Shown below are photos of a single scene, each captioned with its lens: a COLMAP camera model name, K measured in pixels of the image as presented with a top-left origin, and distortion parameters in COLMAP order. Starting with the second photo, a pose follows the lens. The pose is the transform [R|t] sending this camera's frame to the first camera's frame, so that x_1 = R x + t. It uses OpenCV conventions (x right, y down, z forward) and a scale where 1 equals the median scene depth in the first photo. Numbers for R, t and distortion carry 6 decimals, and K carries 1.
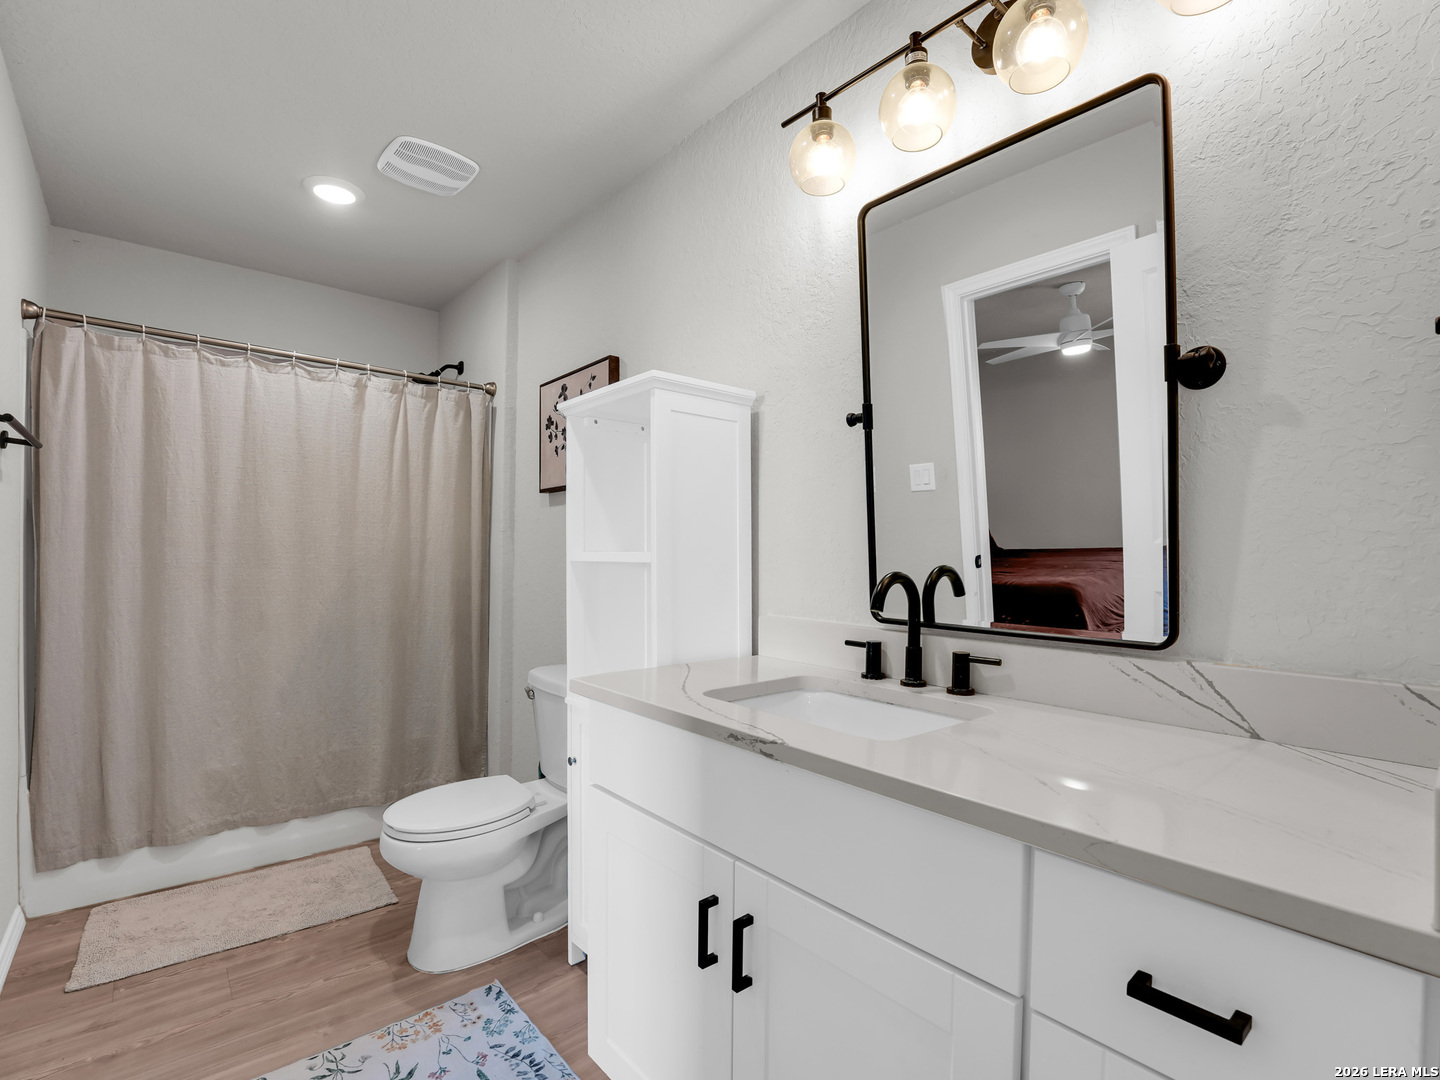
lens RADIAL K [[674.9, 0, 742.3], [0, 674.9, 525.1], [0, 0, 1]] dist [-0.031861, 0.005905]
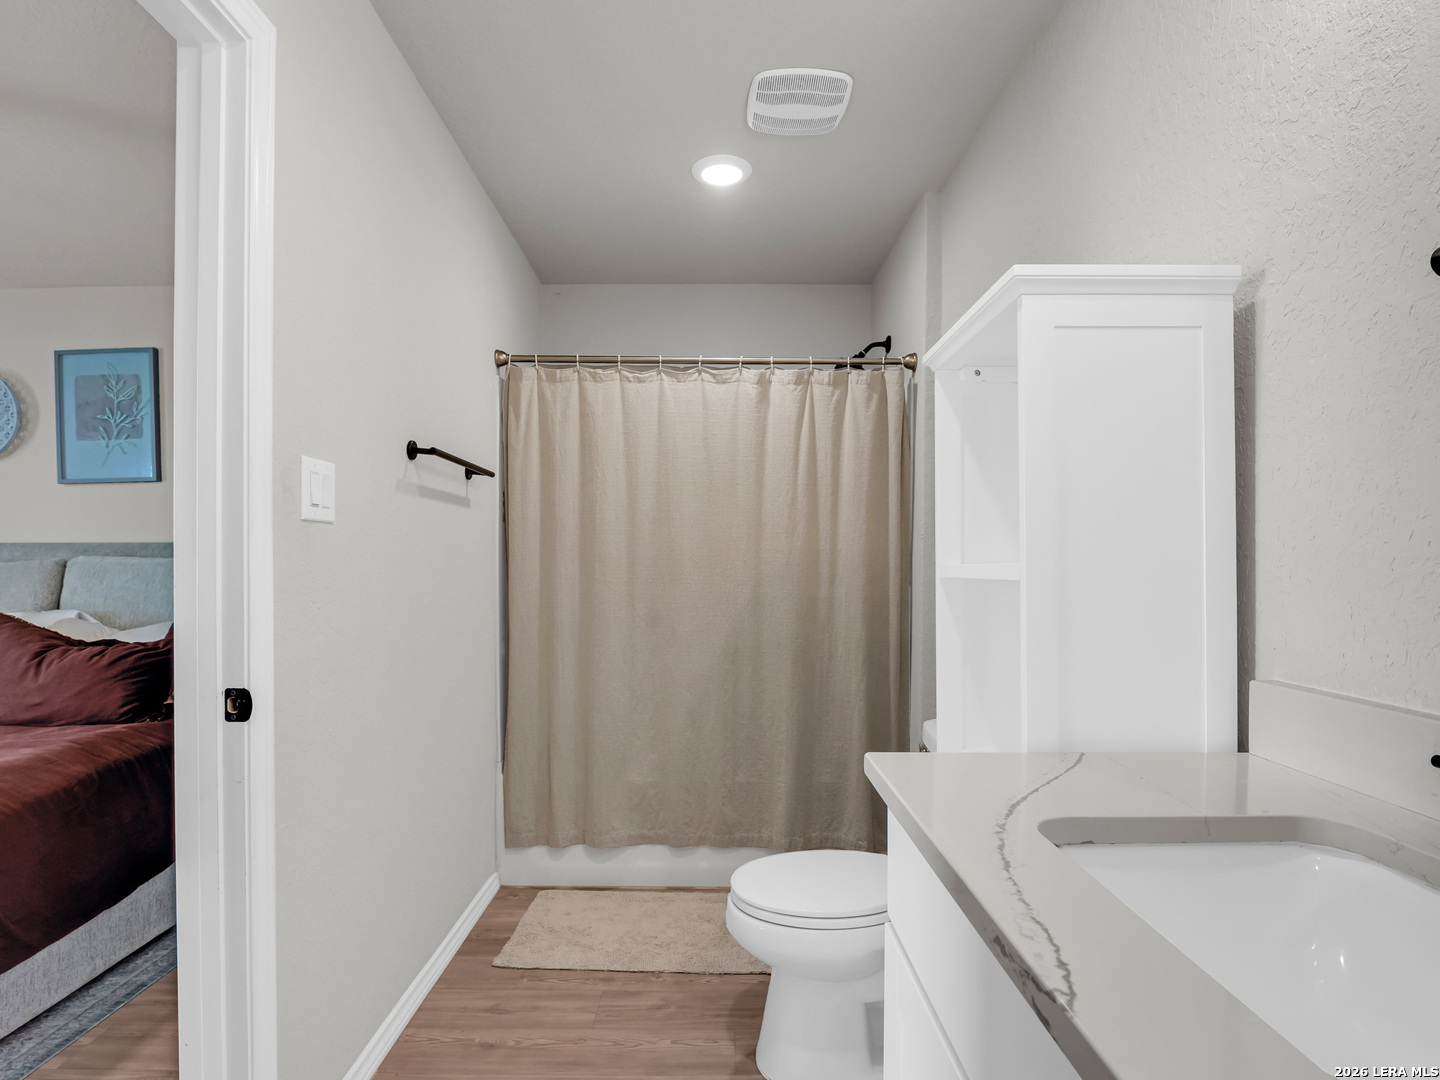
lens RADIAL K [[778.3, 0, 718.9], [0, 778.3, 556.8], [0, 0, 1]] dist [-0.009879, -0.001003]
pose [[0.748088, -0.014282, -0.663446, 0.090278], [0.034144, 0.999273, 0.016989, 0.008752], [0.662721, -0.035362, 0.748031, 0.196260]]
